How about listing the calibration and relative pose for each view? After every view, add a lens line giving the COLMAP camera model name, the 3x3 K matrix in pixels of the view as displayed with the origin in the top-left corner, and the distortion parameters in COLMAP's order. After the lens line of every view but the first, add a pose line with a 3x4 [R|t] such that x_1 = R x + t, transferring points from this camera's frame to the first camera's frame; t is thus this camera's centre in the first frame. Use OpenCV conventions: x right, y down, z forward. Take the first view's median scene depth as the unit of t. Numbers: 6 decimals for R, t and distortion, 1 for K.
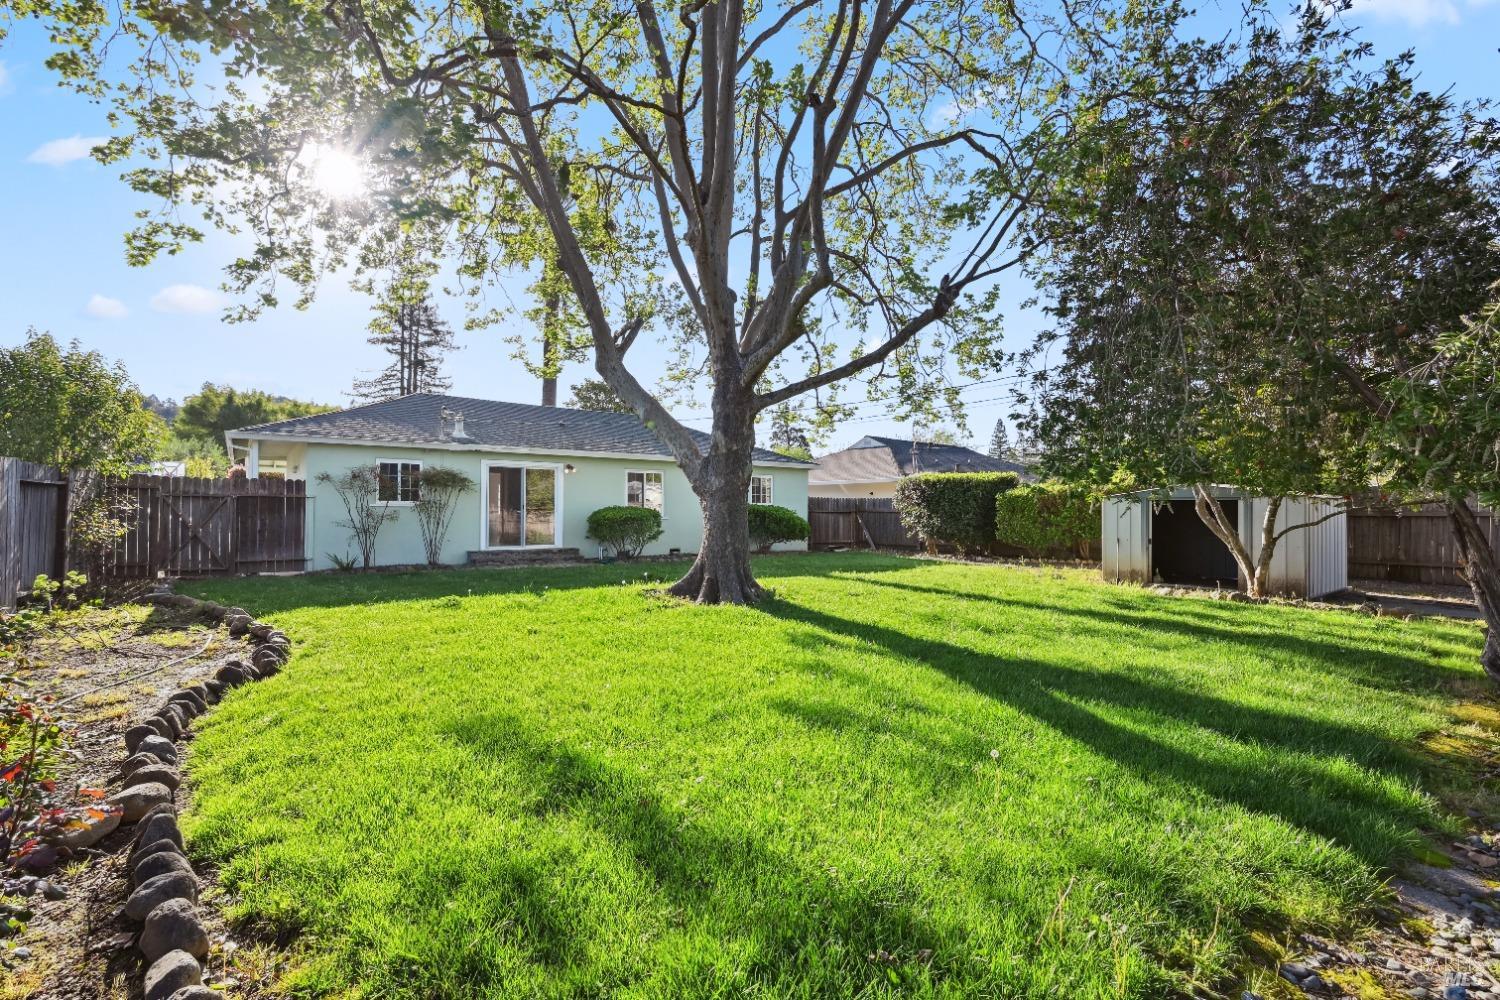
lens RADIAL K [[706.5, 0, 752.2], [0, 706.5, 502.4], [0, 0, 1]] dist [-0.001901, -0.000164]
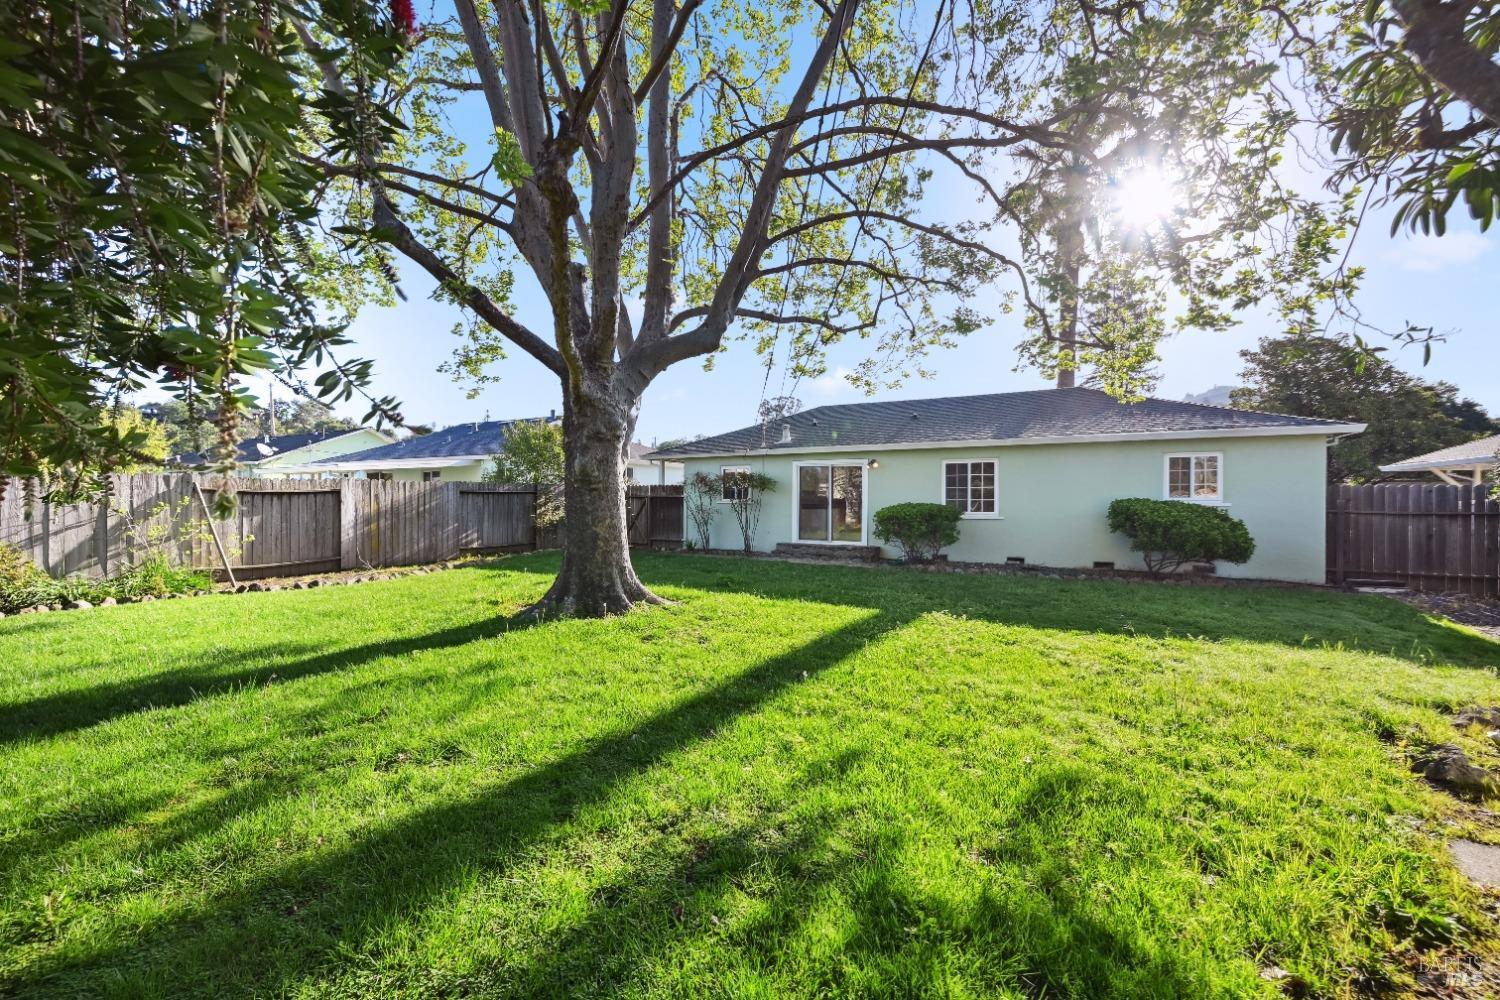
lens RADIAL K [[591.5, 0, 751.4], [0, 591.5, 502.1], [0, 0, 1]] dist [-0.000963, 0.000233]
pose [[0.352577, -0.001769, -0.935781, 0.504748], [0.010260, 0.999945, 0.001975, 0.000965], [0.935727, -0.010298, 0.352576, 0.637757]]
